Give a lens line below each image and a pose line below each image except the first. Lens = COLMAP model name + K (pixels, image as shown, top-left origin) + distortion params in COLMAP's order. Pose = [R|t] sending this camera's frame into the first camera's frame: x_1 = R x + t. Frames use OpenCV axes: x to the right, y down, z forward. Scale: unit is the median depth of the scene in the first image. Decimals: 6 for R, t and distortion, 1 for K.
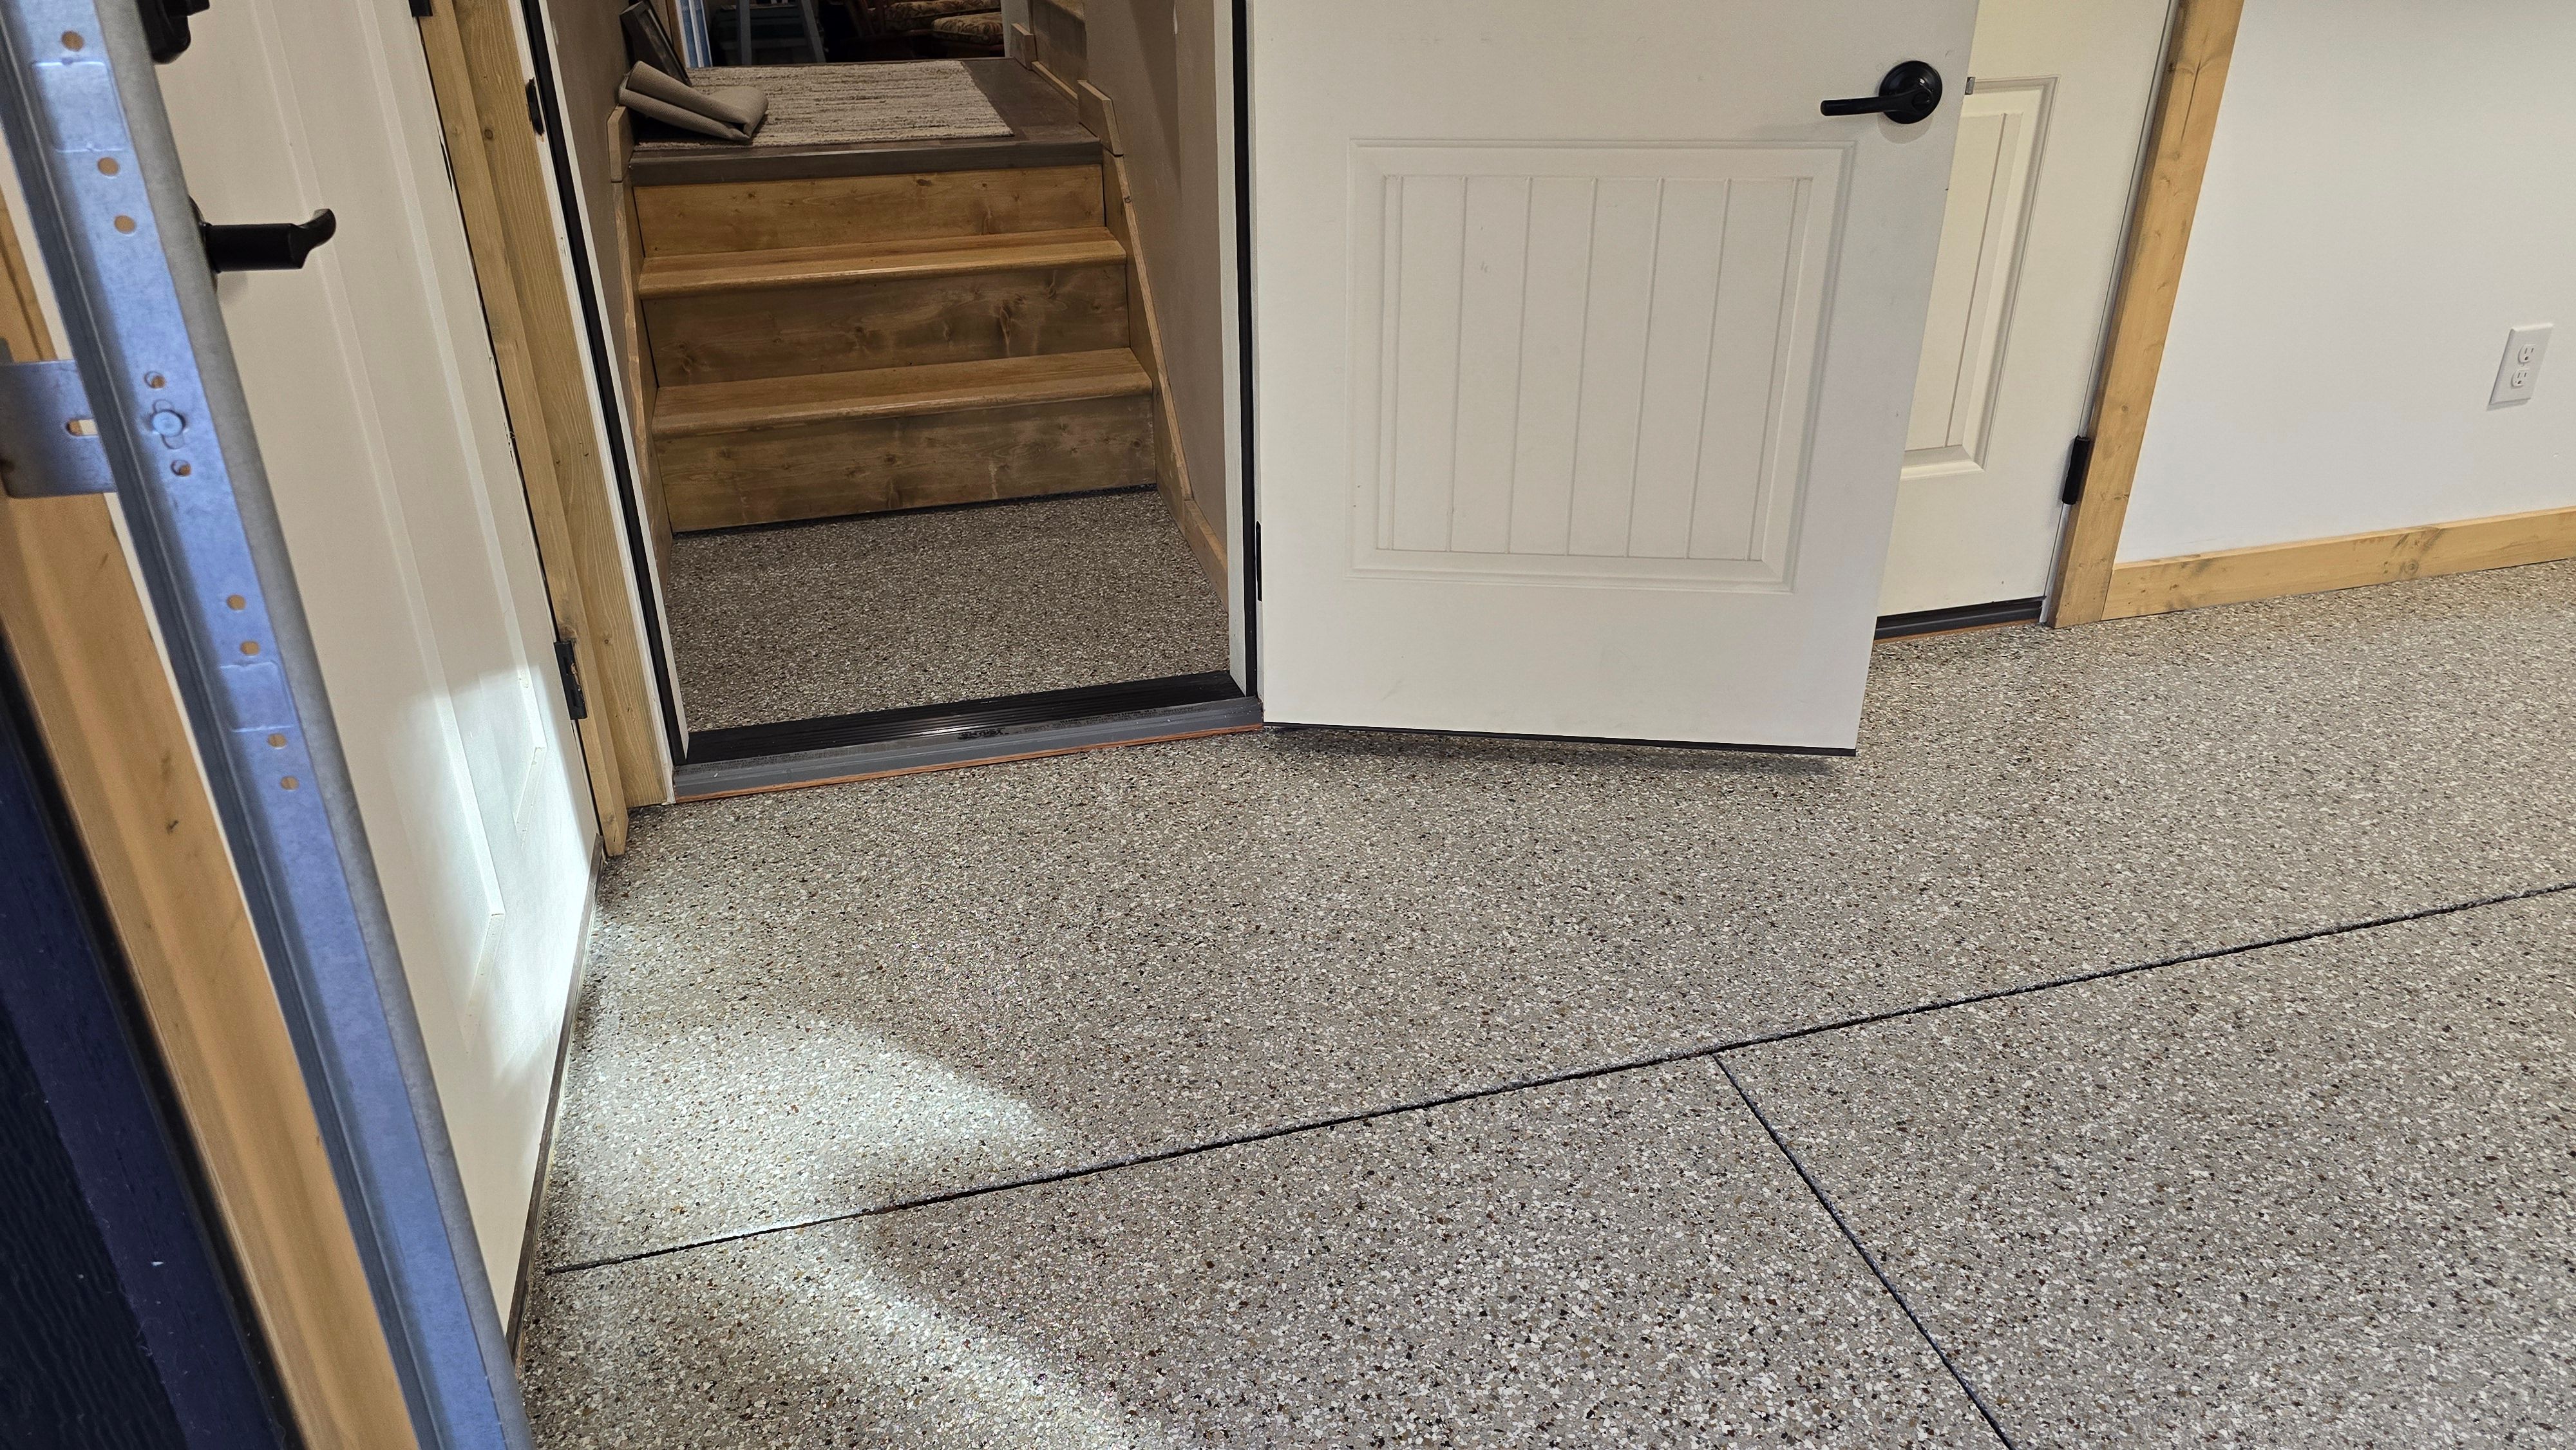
lens RADIAL K [[1716.2, 0, 1270.4], [0, 1716.2, 720.7], [0, 0, 1]] dist [0.069474, -0.067215]
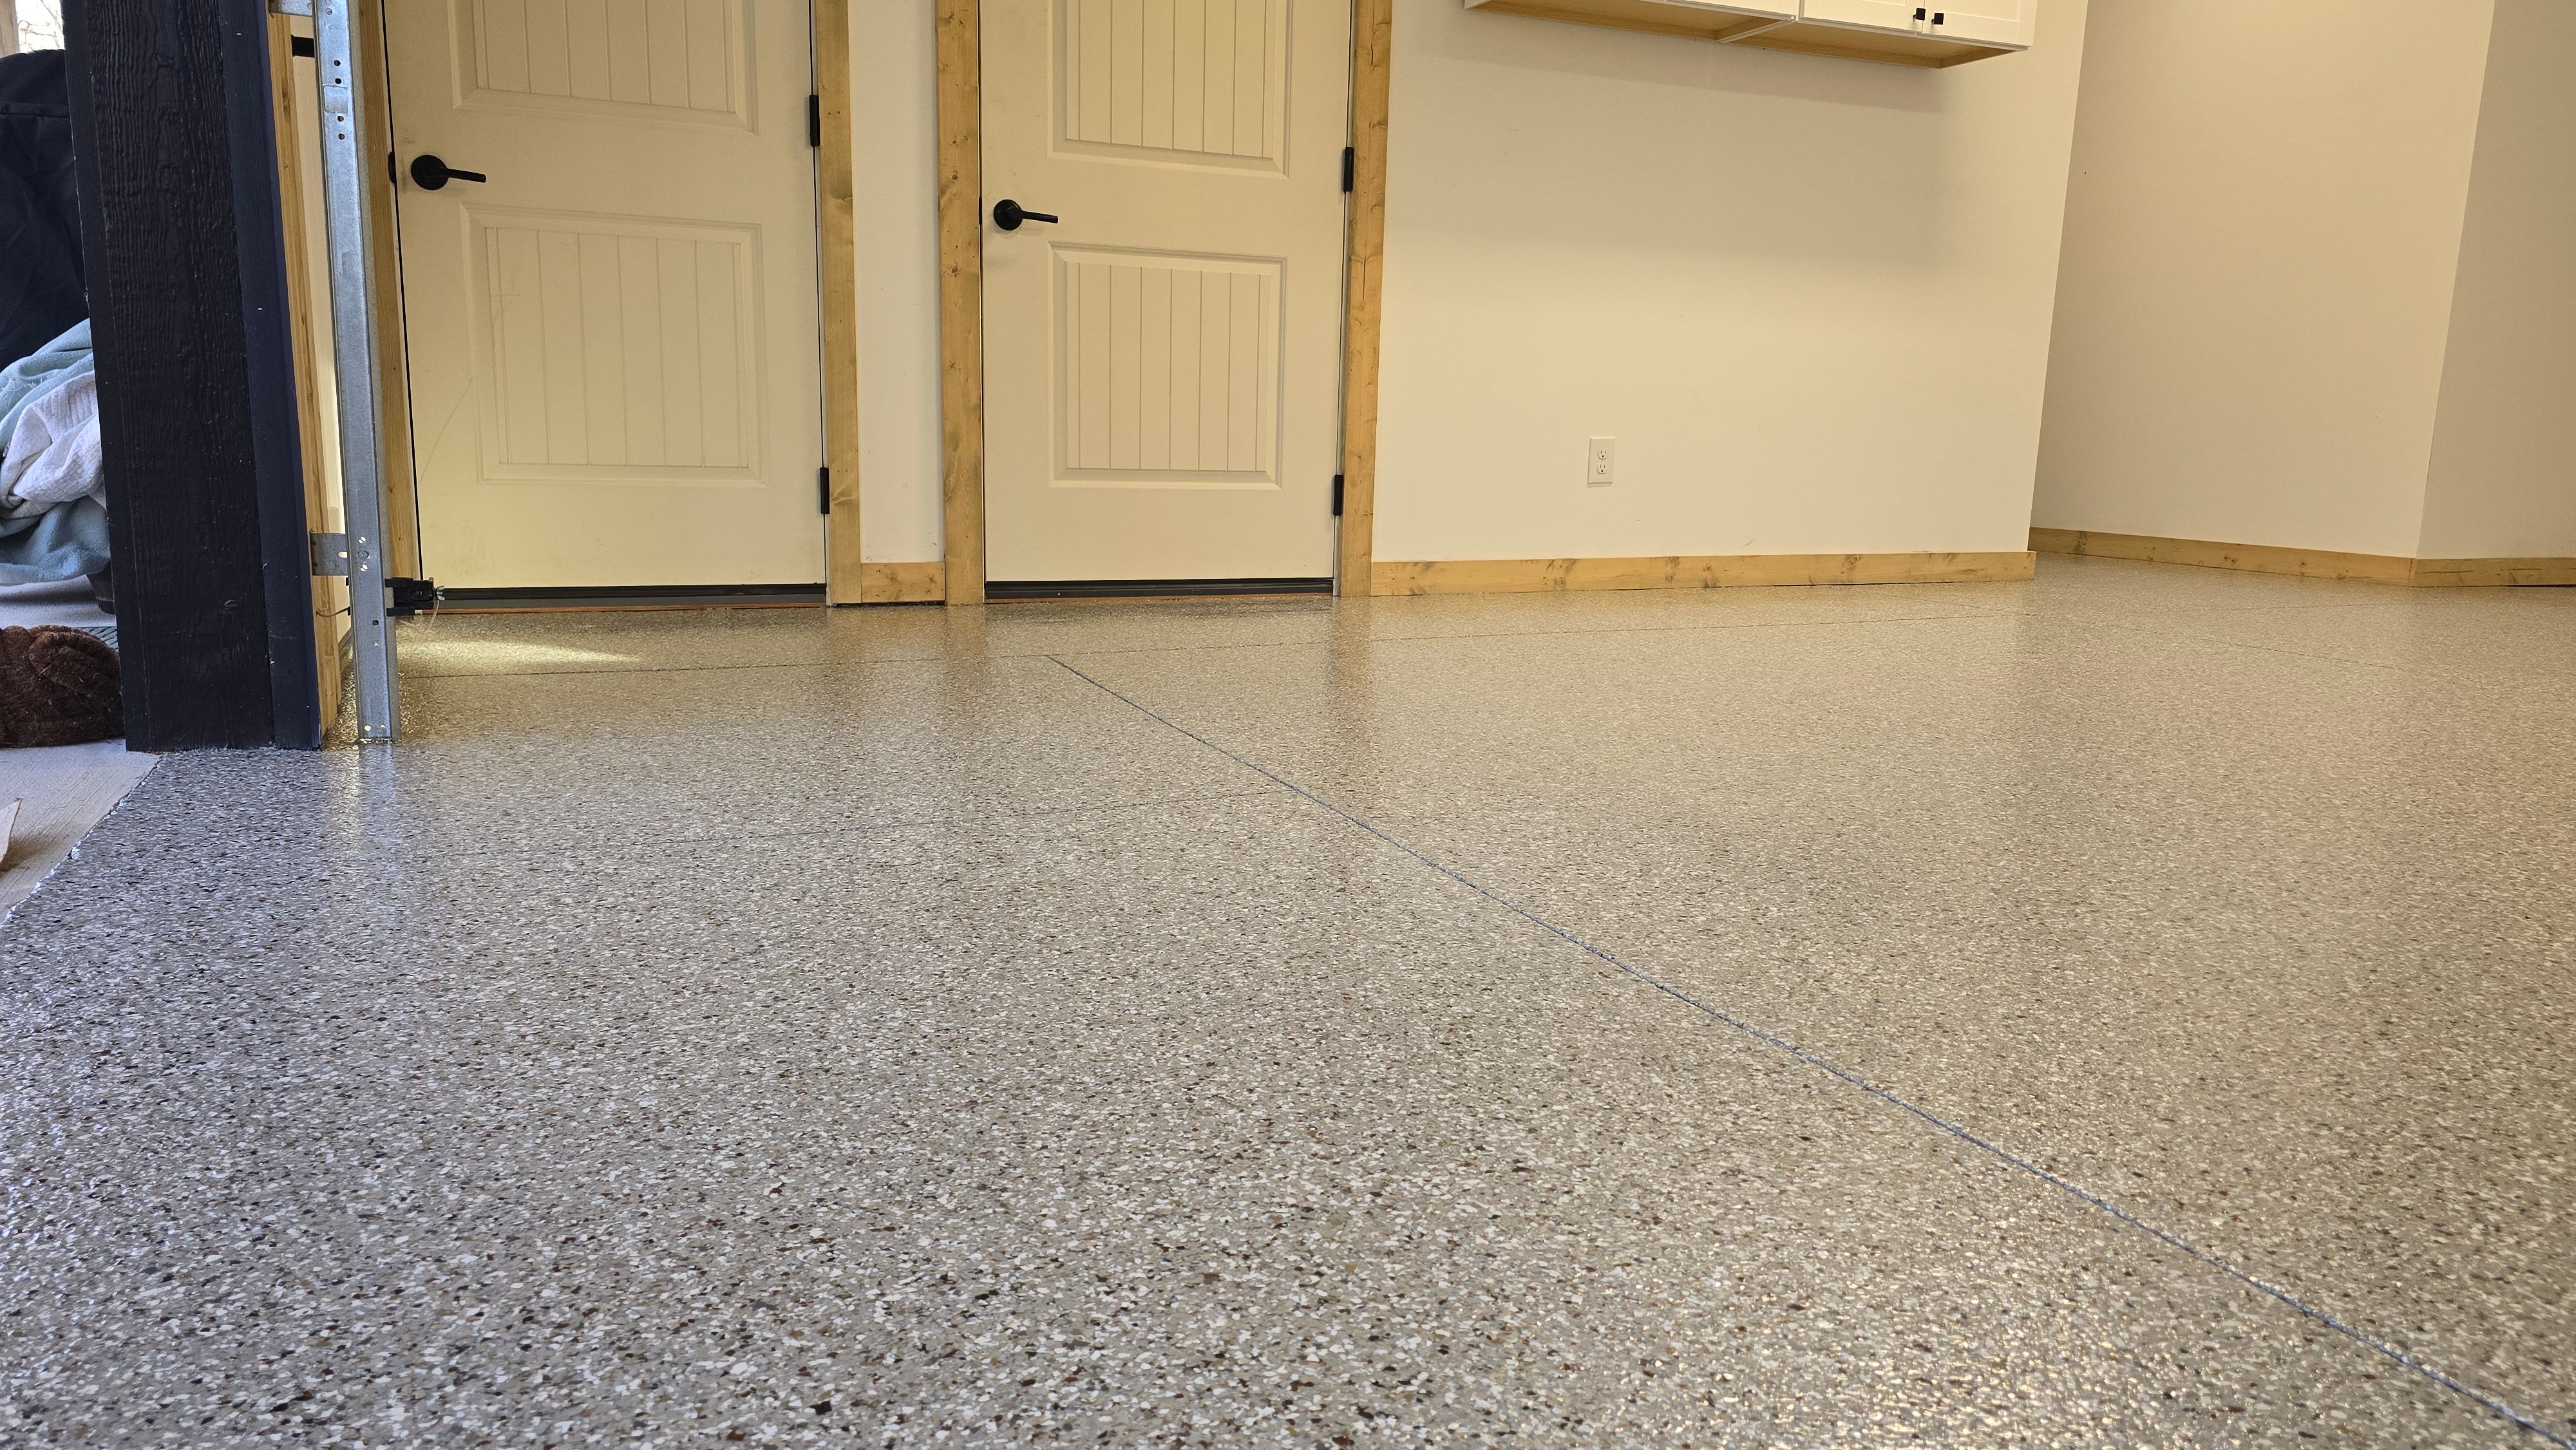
lens RADIAL K [[1728.2, 0, 1301.1], [0, 1728.2, 725.1], [0, 0, 1]] dist [0.102325, -0.117262]
pose [[0.984650, 0.011342, 0.174170, 0.137936], [0.040716, 0.955429, -0.292400, 0.532953], [-0.169723, 0.295003, 0.940302, -0.472380]]
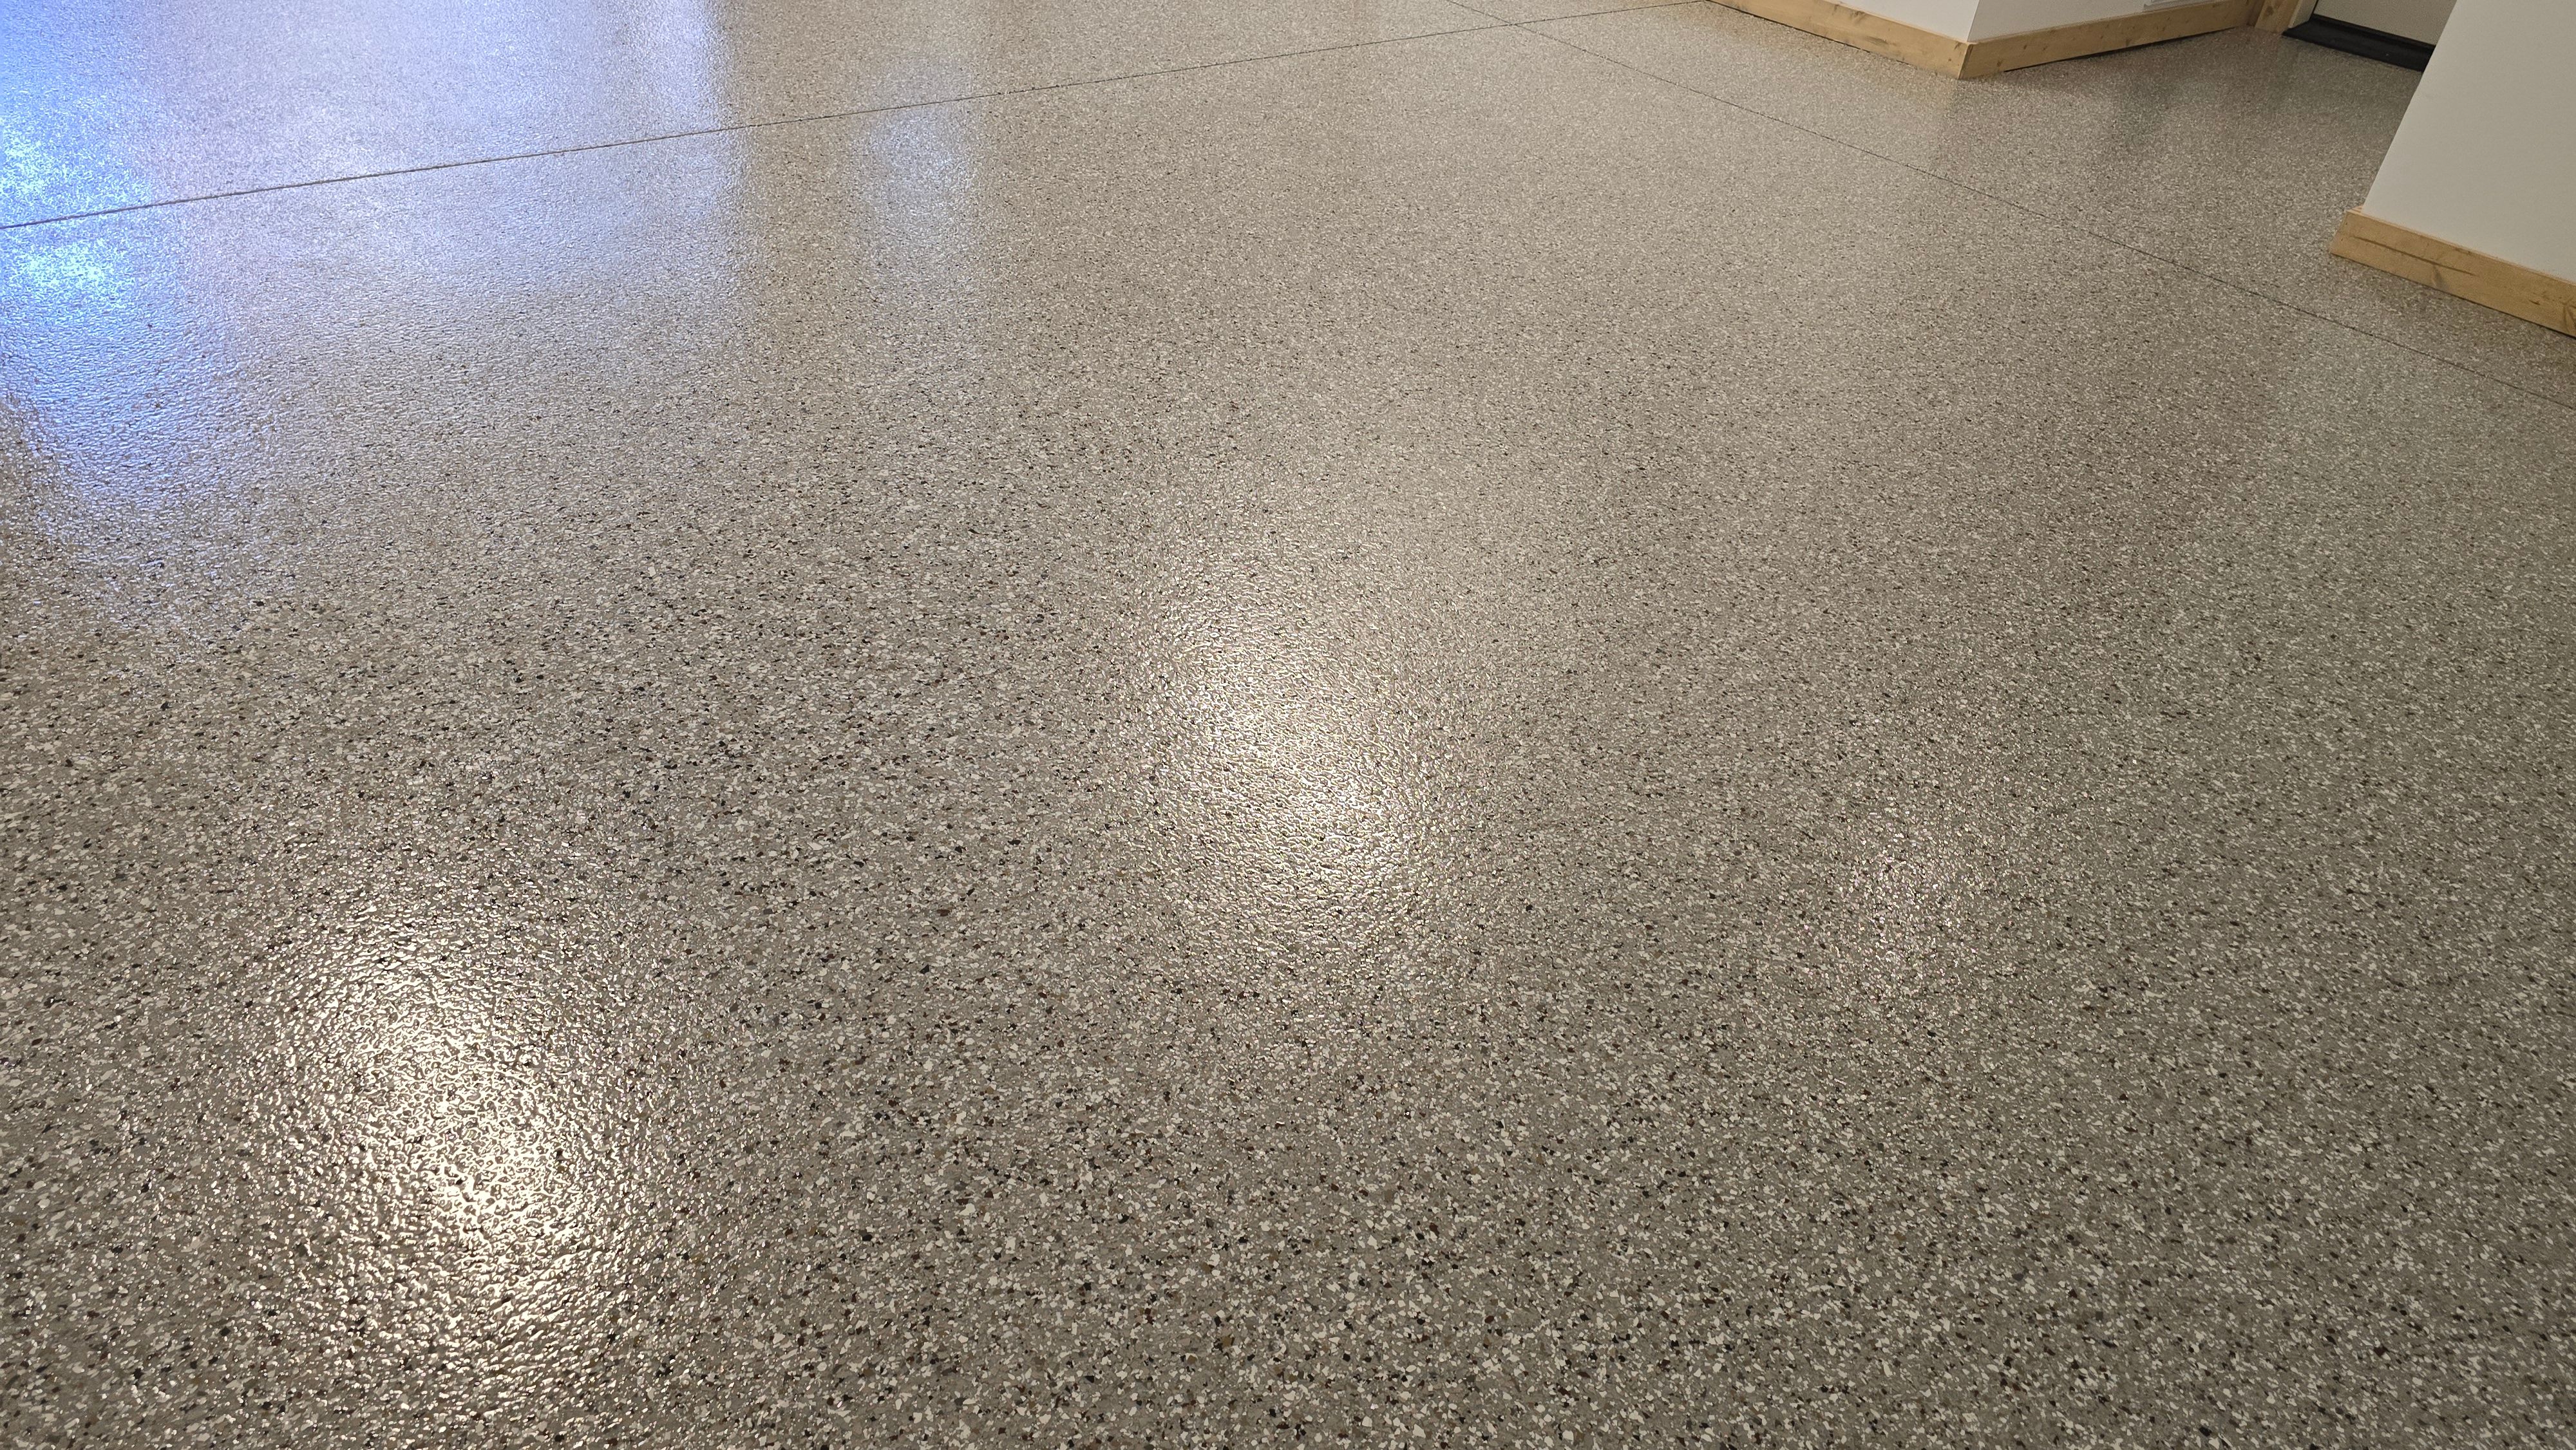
lens RADIAL K [[1742.1, 0, 1293.8], [0, 1742.1, 697.2], [0, 0, 1]] dist [0.075219, -0.062232]
pose [[0.431123, 0.561513, -0.706283, 2.532597], [-0.504782, 0.798905, 0.327025, 0.073718], [0.747882, 0.215531, 0.627868, -0.211321]]
